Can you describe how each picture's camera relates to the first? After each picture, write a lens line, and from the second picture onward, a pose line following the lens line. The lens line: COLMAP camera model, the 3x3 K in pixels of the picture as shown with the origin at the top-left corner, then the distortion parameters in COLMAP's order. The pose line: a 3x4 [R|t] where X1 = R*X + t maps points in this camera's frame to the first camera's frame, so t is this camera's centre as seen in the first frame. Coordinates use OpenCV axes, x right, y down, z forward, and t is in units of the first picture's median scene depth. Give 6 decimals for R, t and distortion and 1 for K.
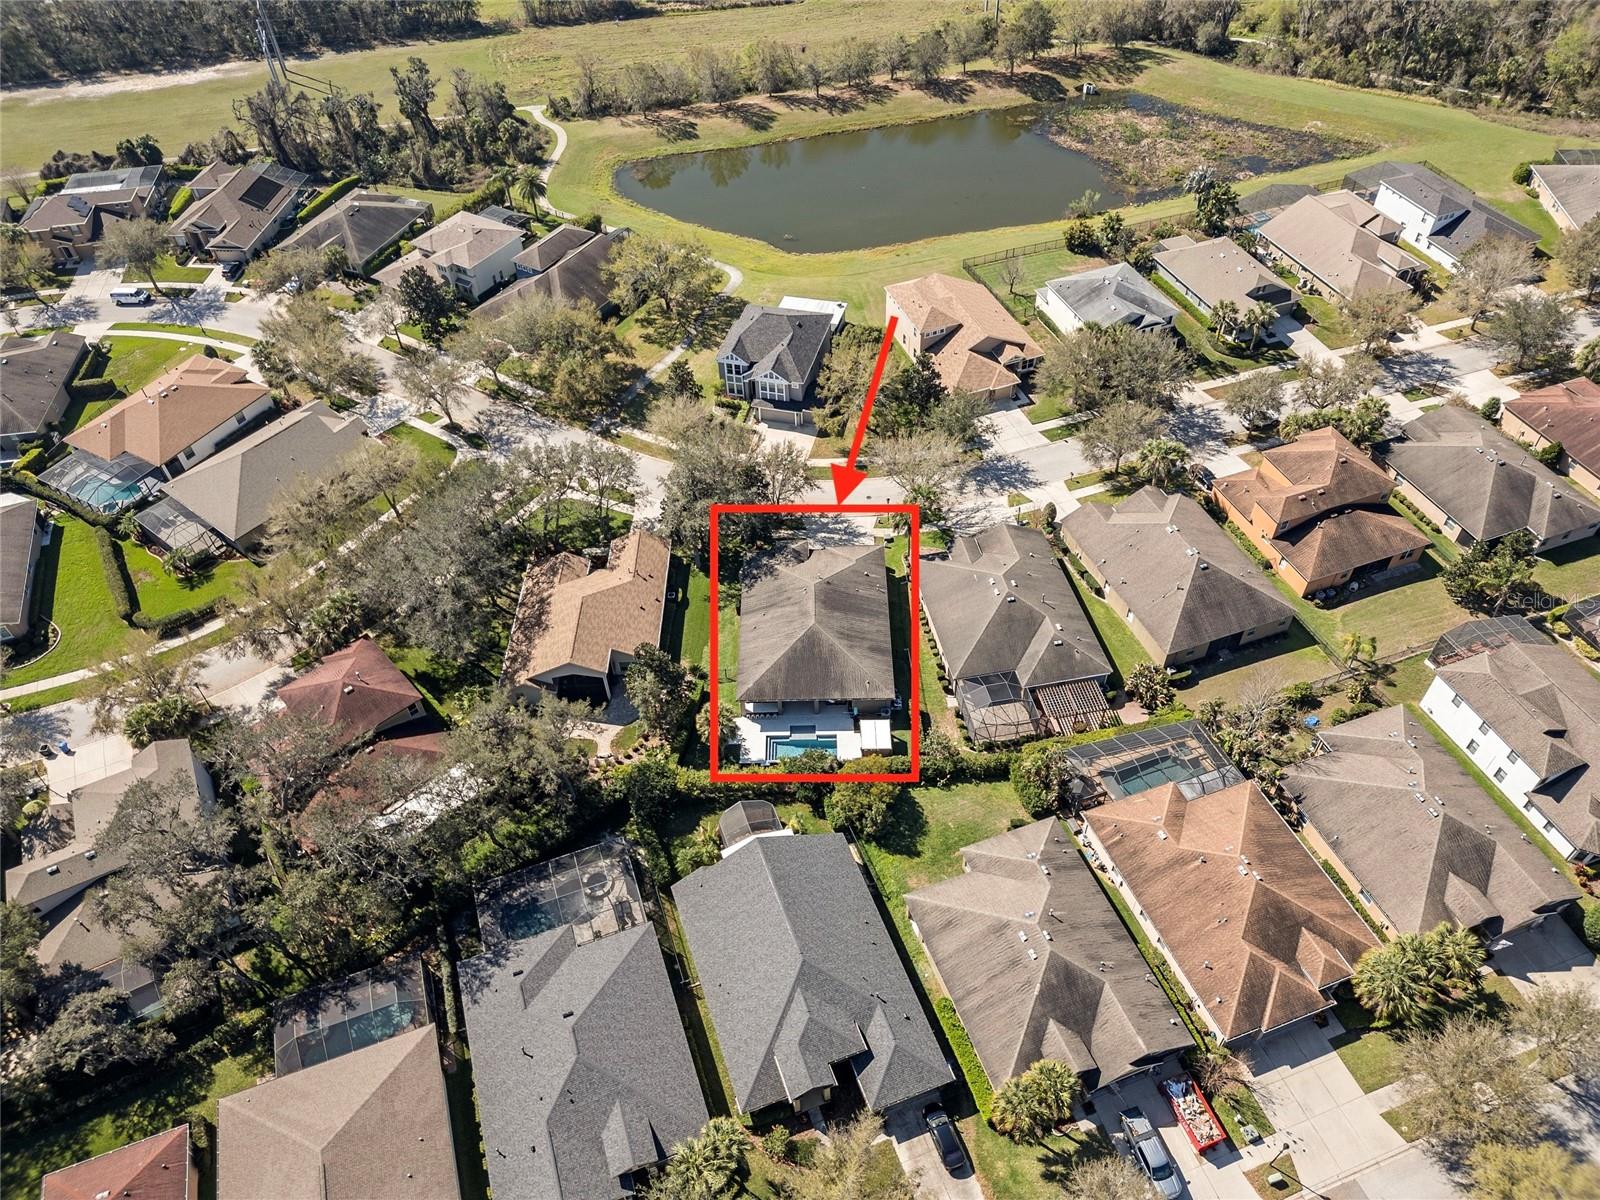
lens RADIAL K [[1133.6, 0, 798.3], [0, 1133.6, 612.5], [0, 0, 1]] dist [0.035907, -0.035030]
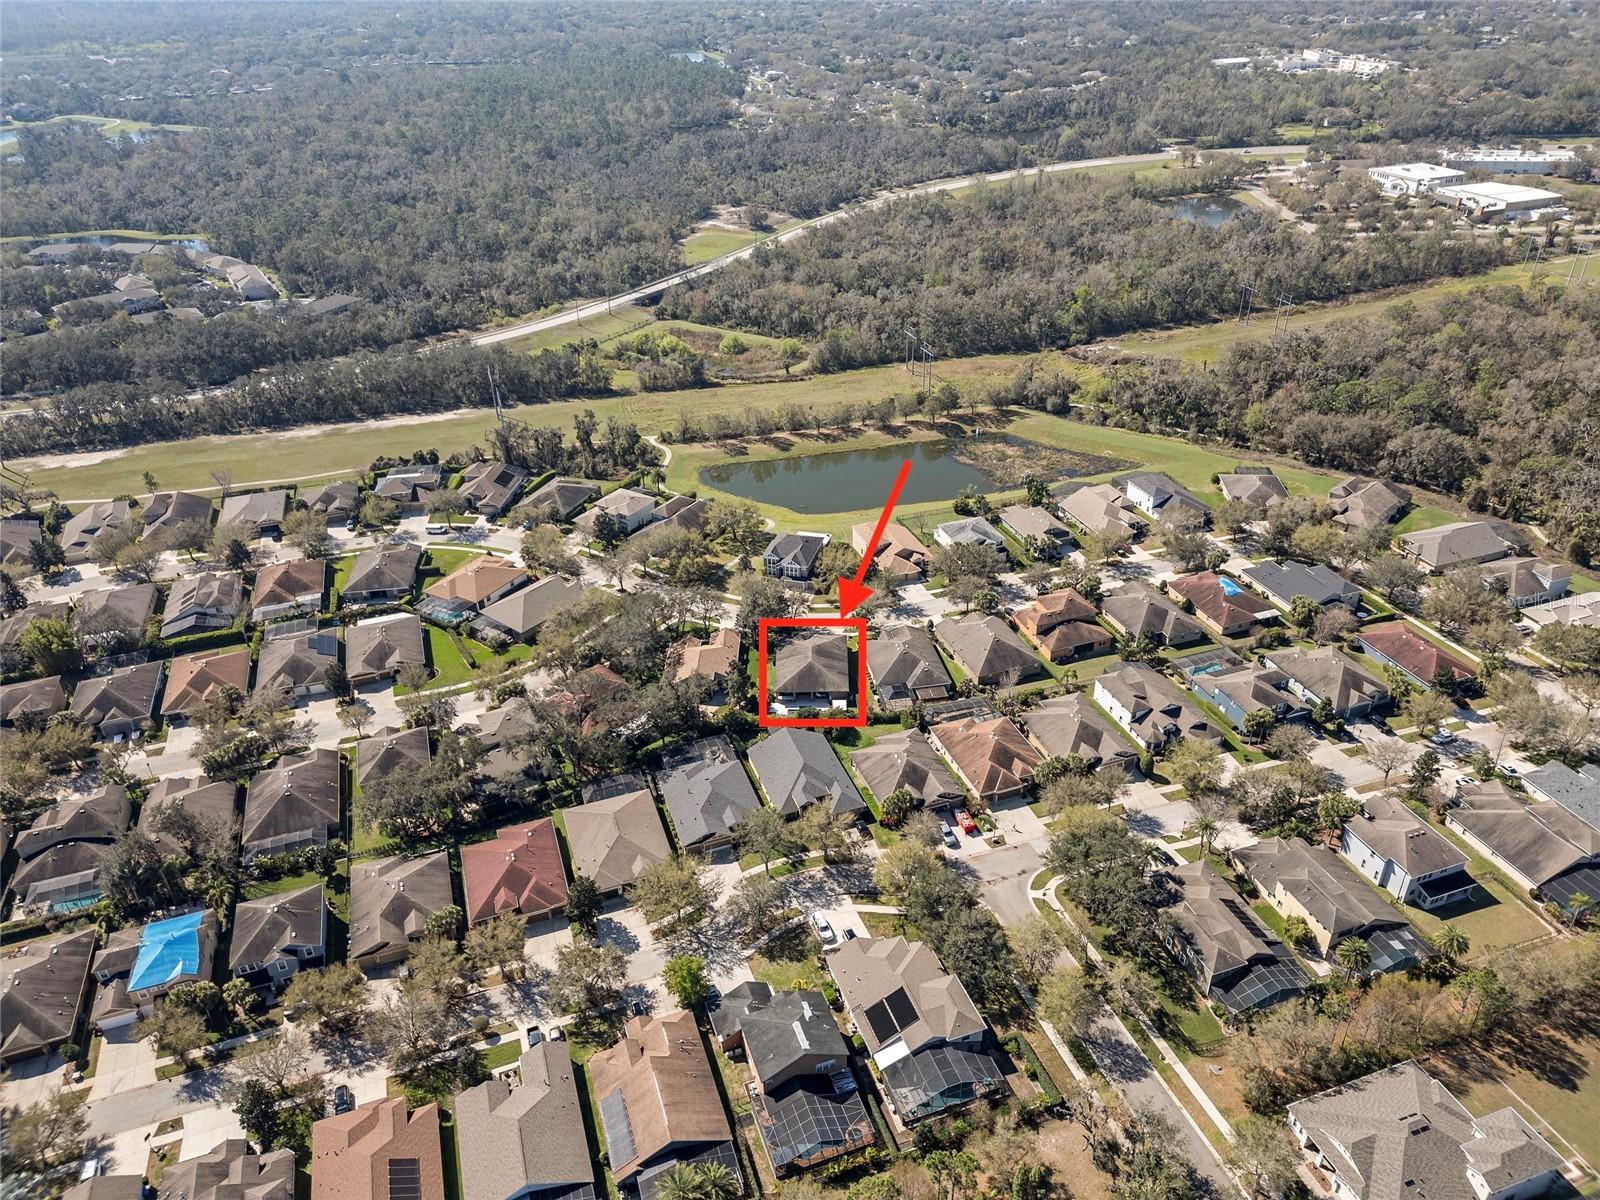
lens RADIAL K [[1133.6, 0, 799.4], [0, 1133.6, 605.3], [0, 0, 1]] dist [0.035907, -0.035030]
pose [[0.999880, 0.014546, -0.005270, 0.001186], [-0.015431, 0.962037, -0.272484, 0.353097], [0.001107, 0.272533, 0.962146, -0.769601]]
